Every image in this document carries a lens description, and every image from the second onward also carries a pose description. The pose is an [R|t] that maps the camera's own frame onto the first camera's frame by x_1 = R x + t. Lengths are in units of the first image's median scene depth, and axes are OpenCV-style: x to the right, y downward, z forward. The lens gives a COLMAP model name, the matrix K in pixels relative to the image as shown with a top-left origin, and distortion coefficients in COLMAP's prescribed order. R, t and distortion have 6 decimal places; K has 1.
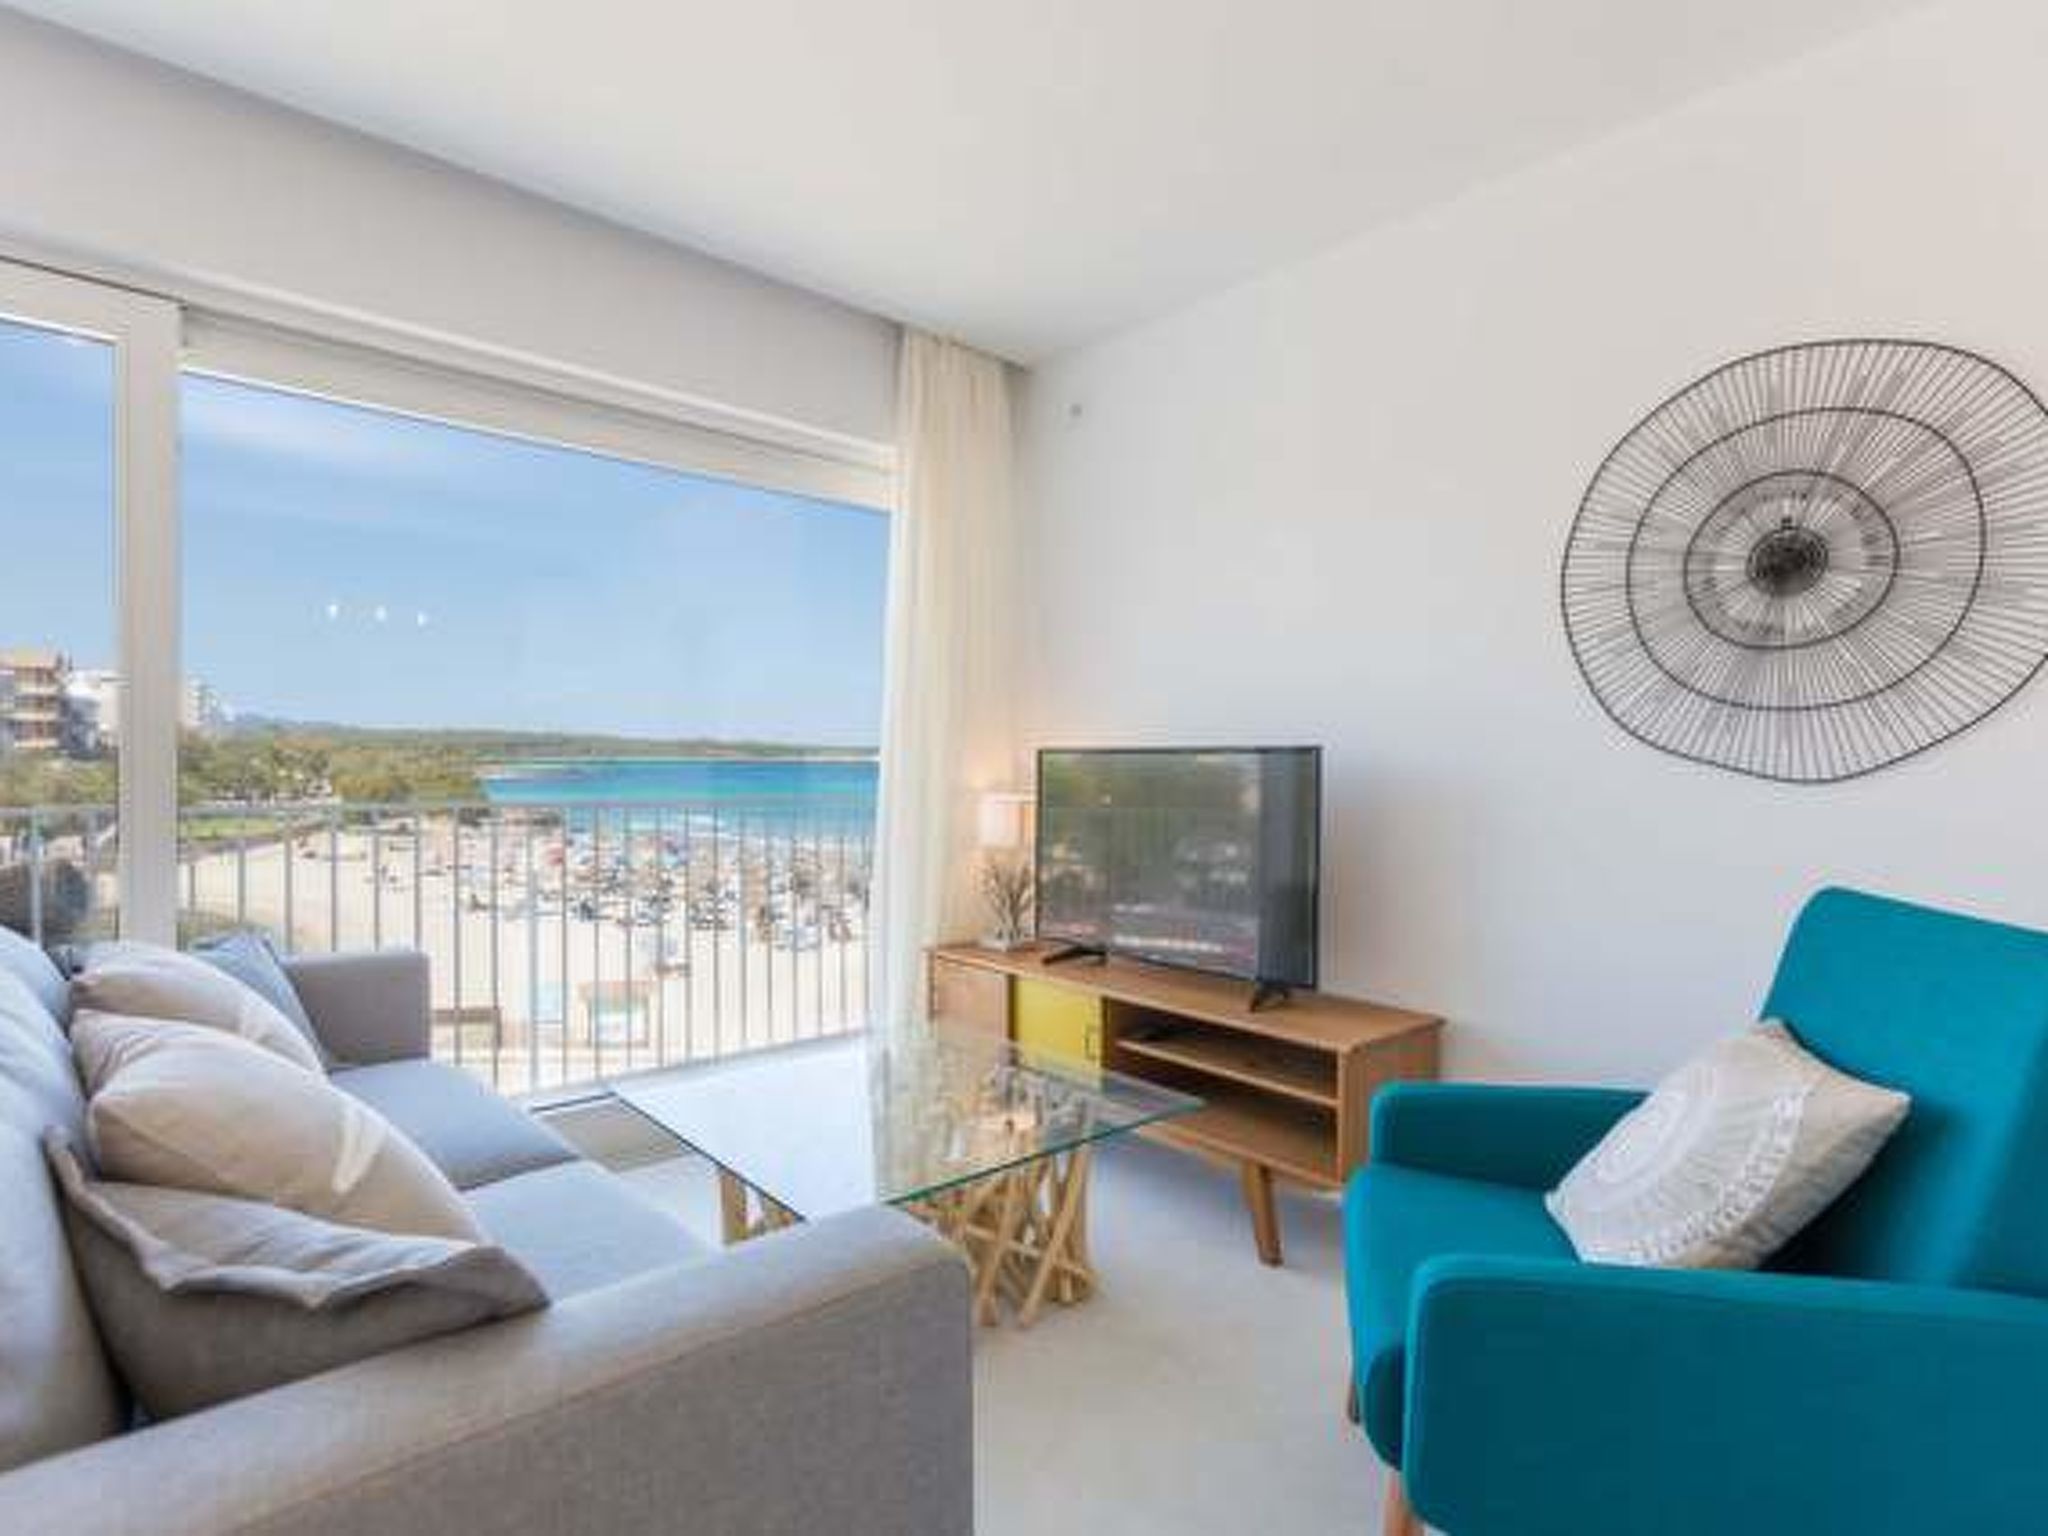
lens RADIAL K [[1016.3, 0, 1039.9], [0, 1016.3, 787.2], [0, 0, 1]] dist [0.002730, 0.000022]
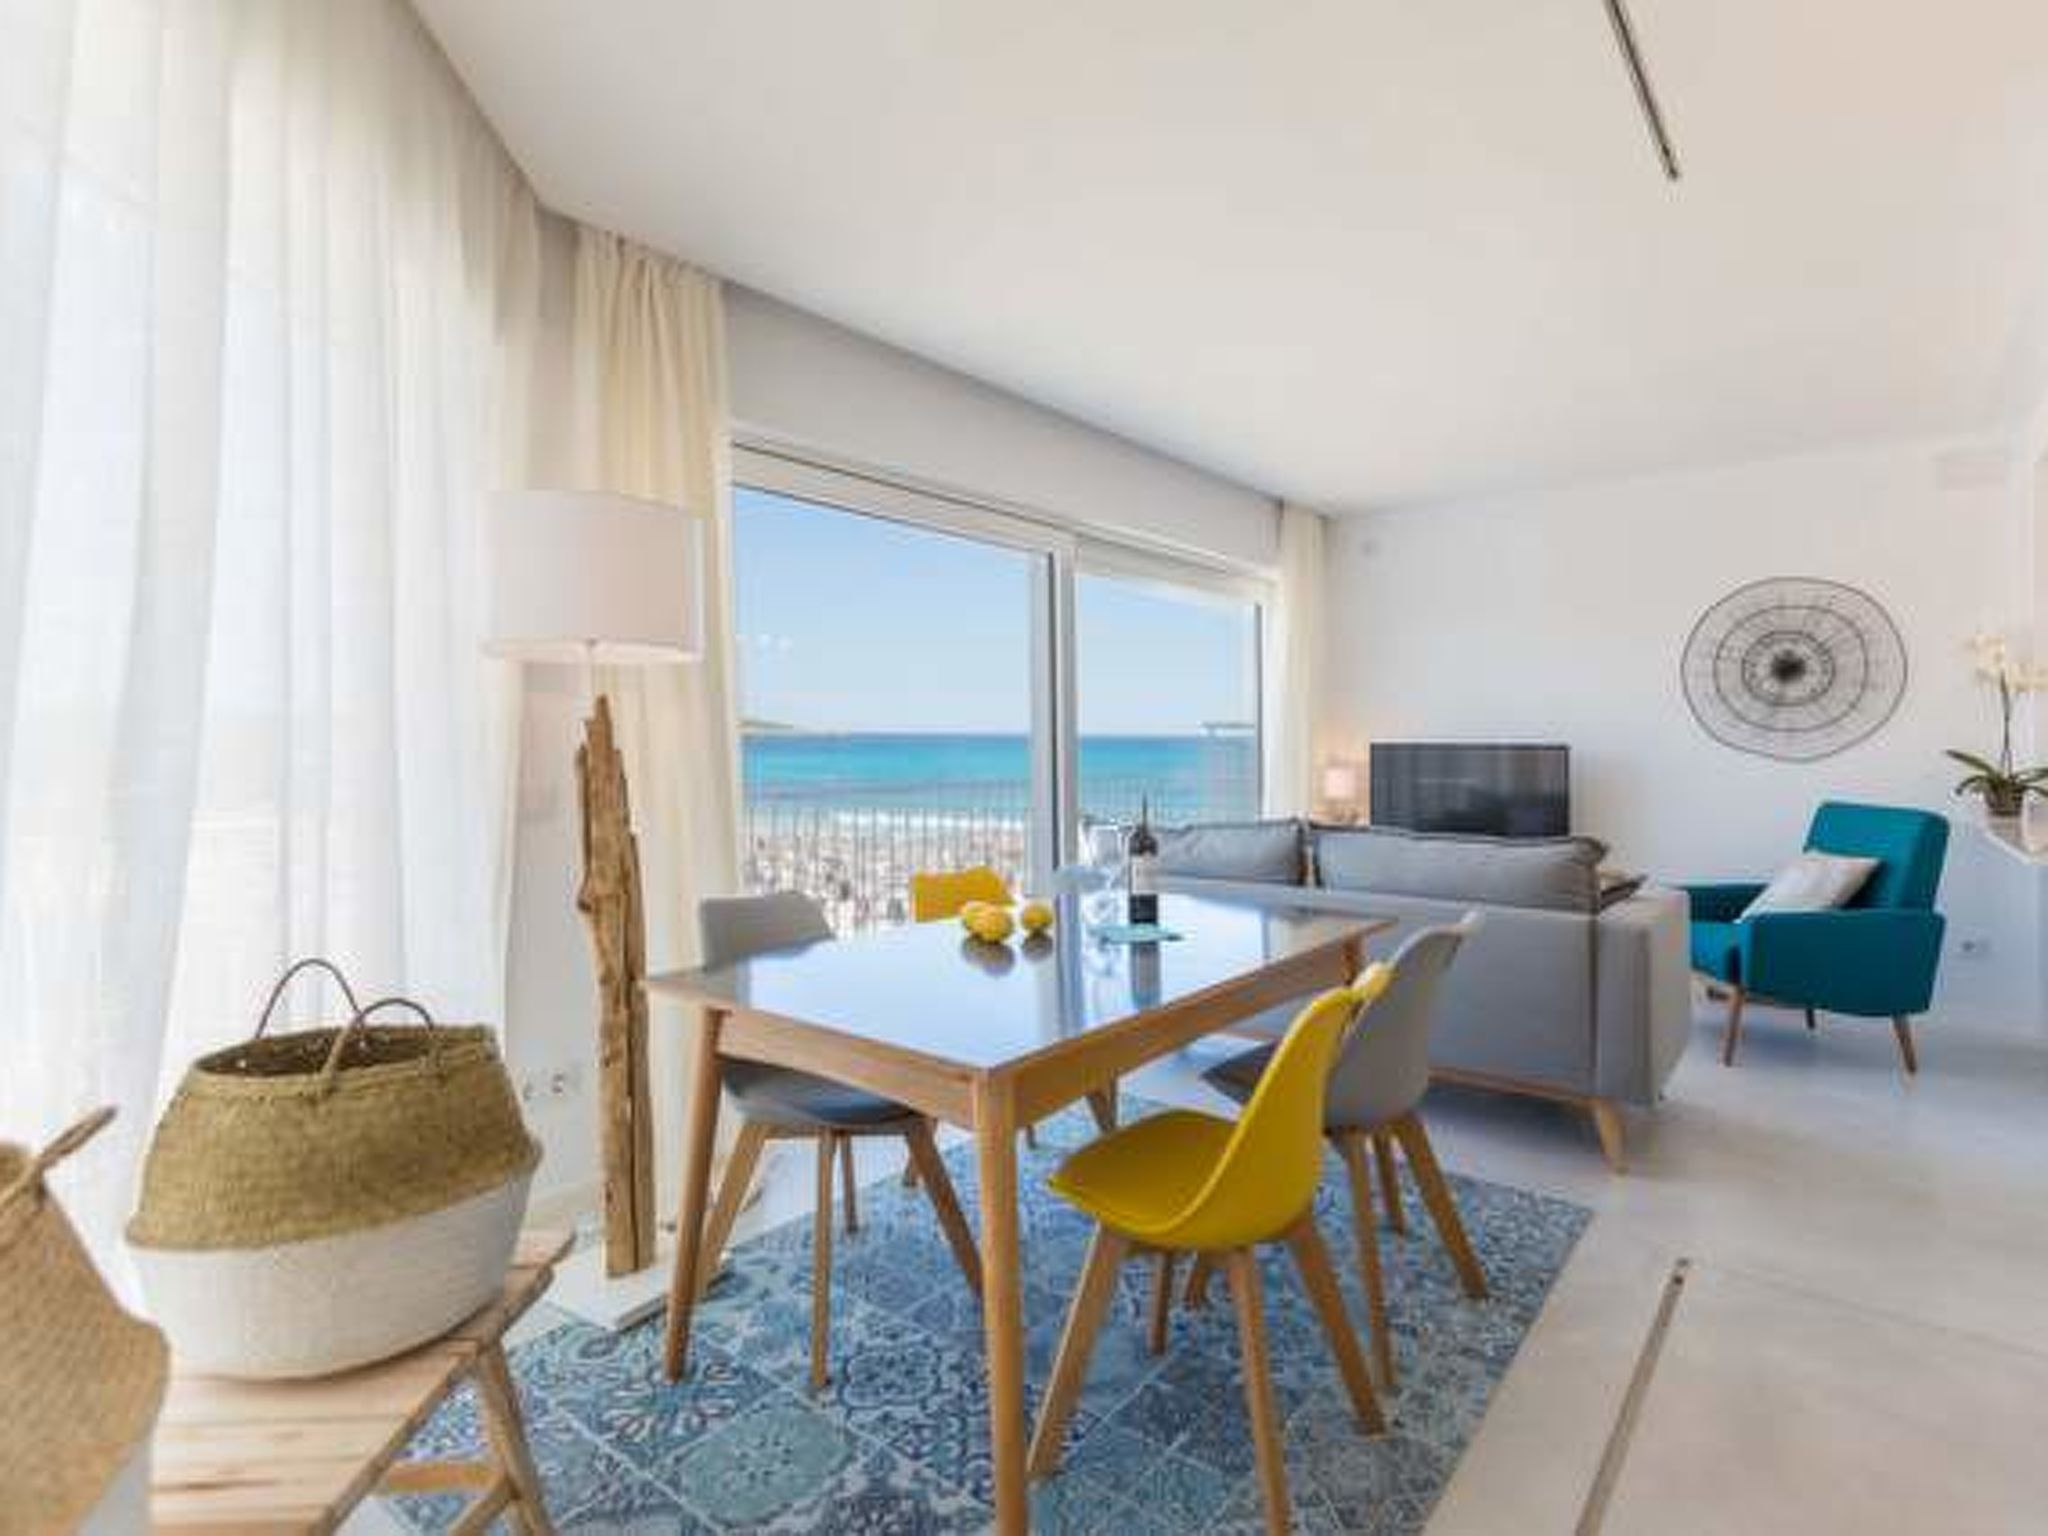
lens RADIAL K [[1007.5, 0, 1059.2], [0, 1007.5, 750.5], [0, 0, 1]] dist [0.003883, 0.001641]
pose [[0.987588, -0.009930, 0.156750, -1.184418], [0.011508, 0.999892, -0.009159, -0.025650], [-0.156642, 0.010849, 0.987596, -0.952843]]
